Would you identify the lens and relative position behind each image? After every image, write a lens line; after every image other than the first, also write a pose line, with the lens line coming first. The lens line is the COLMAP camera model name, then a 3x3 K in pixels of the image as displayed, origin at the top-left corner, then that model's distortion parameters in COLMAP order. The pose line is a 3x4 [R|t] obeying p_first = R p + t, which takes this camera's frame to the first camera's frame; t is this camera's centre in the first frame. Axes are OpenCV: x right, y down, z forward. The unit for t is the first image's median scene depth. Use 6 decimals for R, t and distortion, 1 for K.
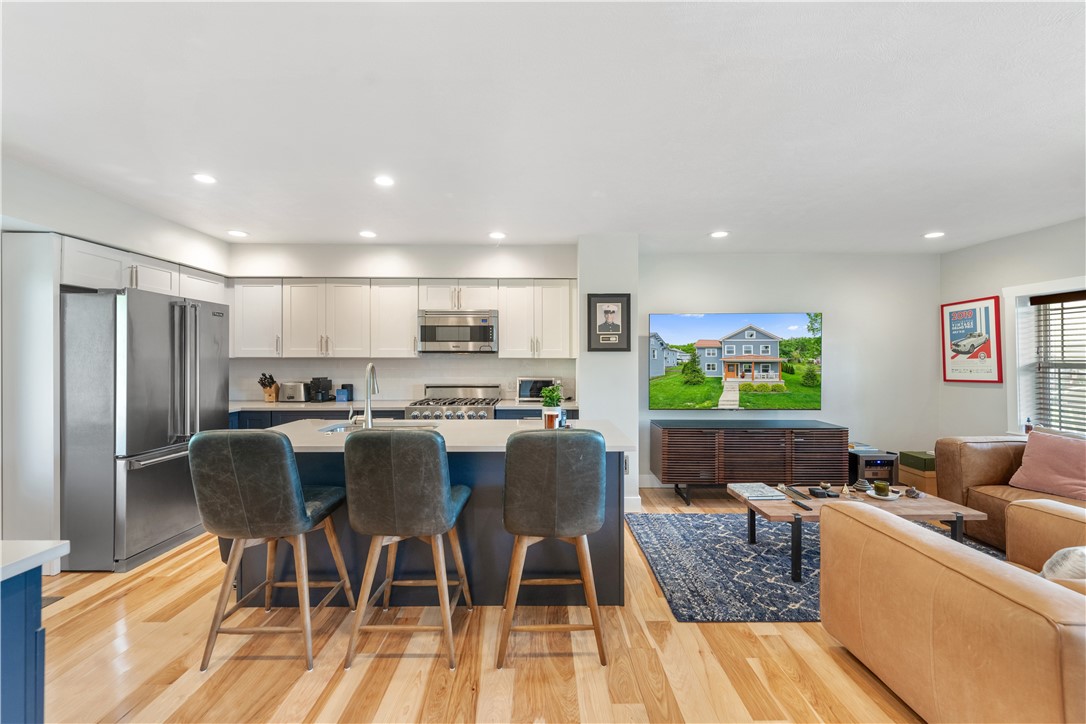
lens RADIAL K [[455.5, 0, 547.0], [0, 455.5, 355.7], [0, 0, 1]] dist [0.000082, -0.000083]
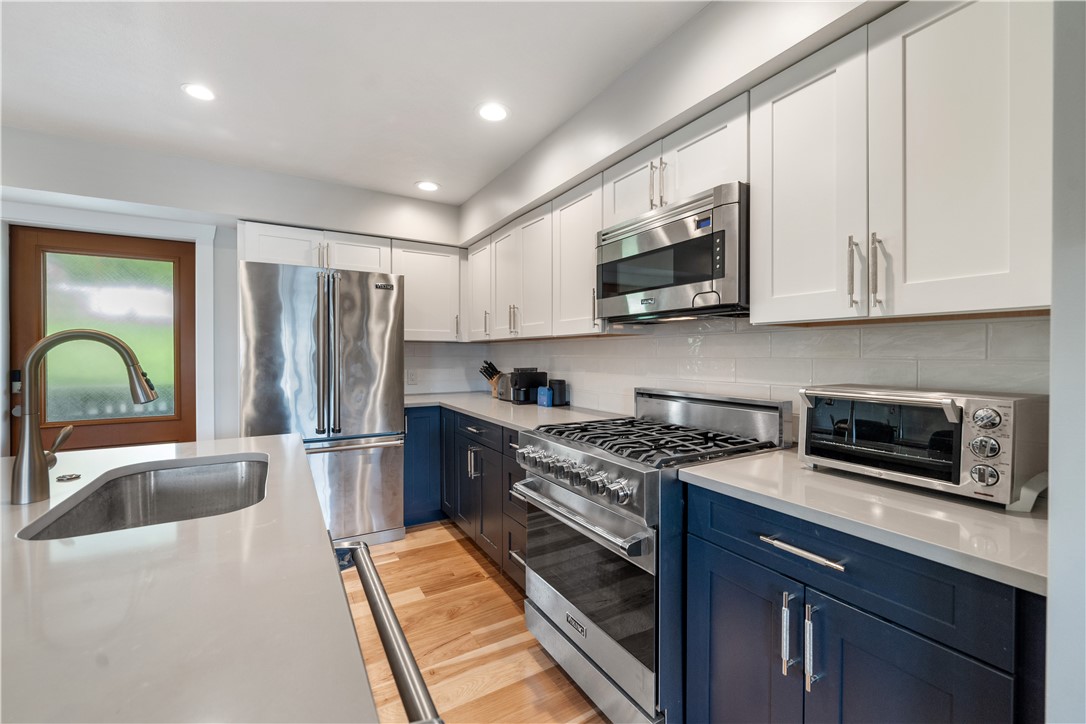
lens RADIAL K [[448.7, 0, 546.4], [0, 448.7, 358.0], [0, 0, 1]] dist [-0.000677, -0.000136]
pose [[0.501244, 0.008423, -0.865265, 0.108885], [0.006280, 0.999891, 0.013371, 0.025070], [0.865283, -0.012136, 0.501136, 0.711637]]
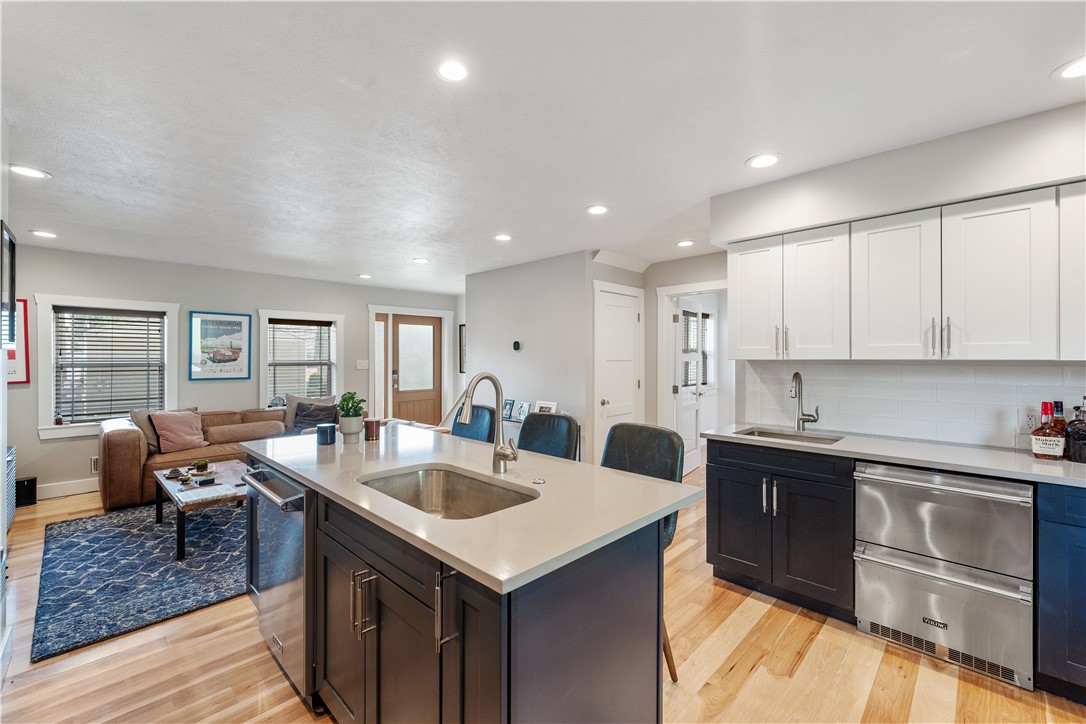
lens RADIAL K [[455.5, 0, 547.0], [0, 455.5, 355.7], [0, 0, 1]] dist [0.000082, -0.000083]
pose [[-0.711729, 0.001765, 0.702452, -0.559096], [-0.006161, 0.999943, -0.008755, -0.001144], [-0.702427, -0.010559, -0.711677, 0.863016]]
